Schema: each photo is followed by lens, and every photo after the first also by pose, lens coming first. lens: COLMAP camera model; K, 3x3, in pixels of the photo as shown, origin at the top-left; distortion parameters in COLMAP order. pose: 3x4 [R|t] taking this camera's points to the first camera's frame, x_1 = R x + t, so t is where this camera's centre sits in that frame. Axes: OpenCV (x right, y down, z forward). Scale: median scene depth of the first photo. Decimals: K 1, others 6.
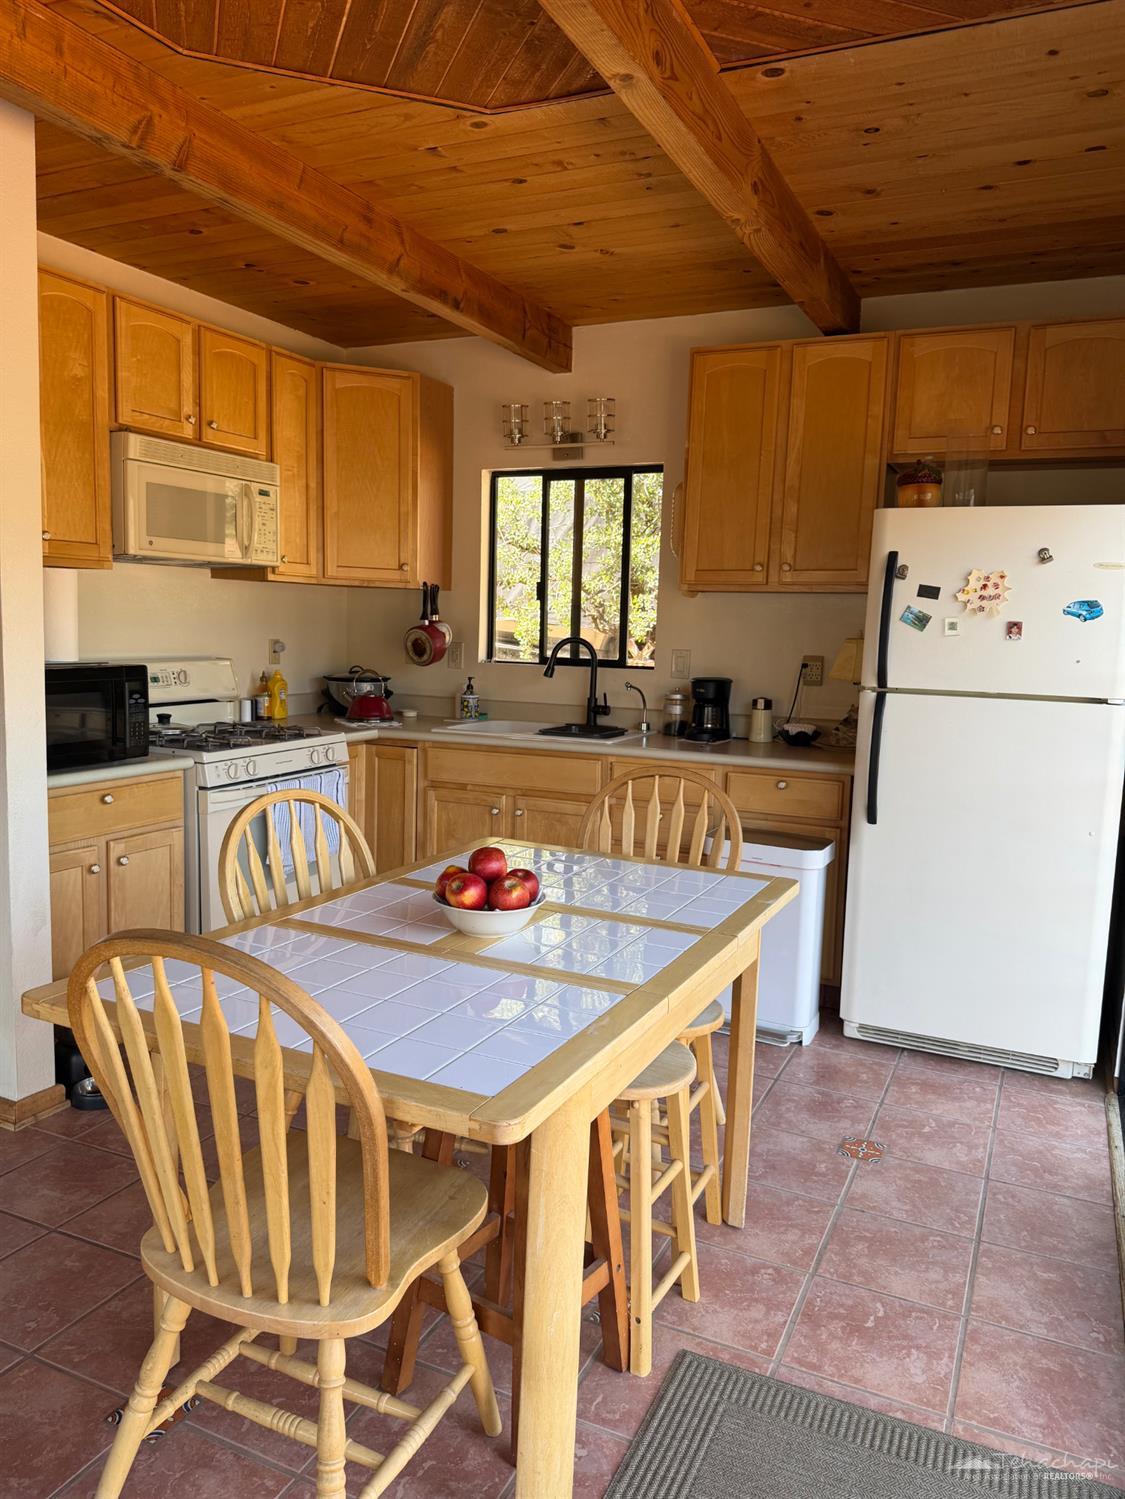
lens RADIAL K [[1060.2, 0, 562.5], [0, 1060.2, 749.5], [0, 0, 1]] dist [0.043497, -0.054228]
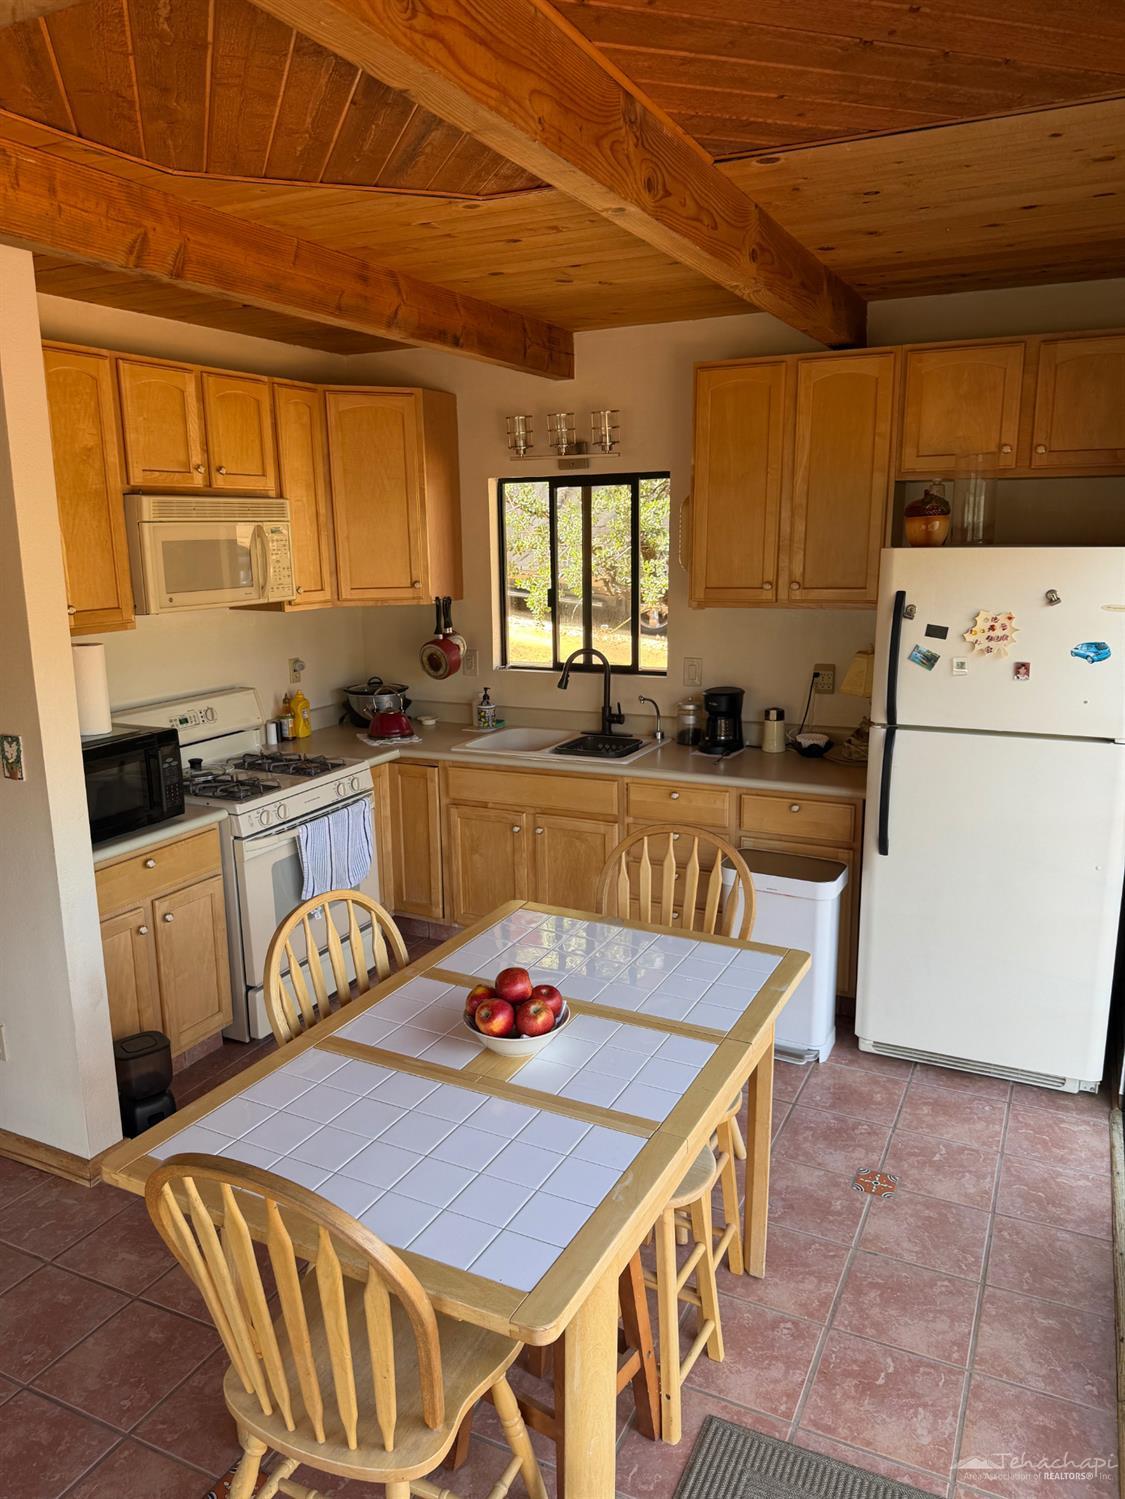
lens RADIAL K [[1058.3, 0, 548.3], [0, 1058.3, 754.2], [0, 0, 1]] dist [0.043839, -0.054547]
pose [[0.998749, -0.037898, -0.032610, 0.005045], [0.040755, 0.994932, 0.091925, -0.143320], [0.028961, -0.093139, 0.995232, -0.024543]]
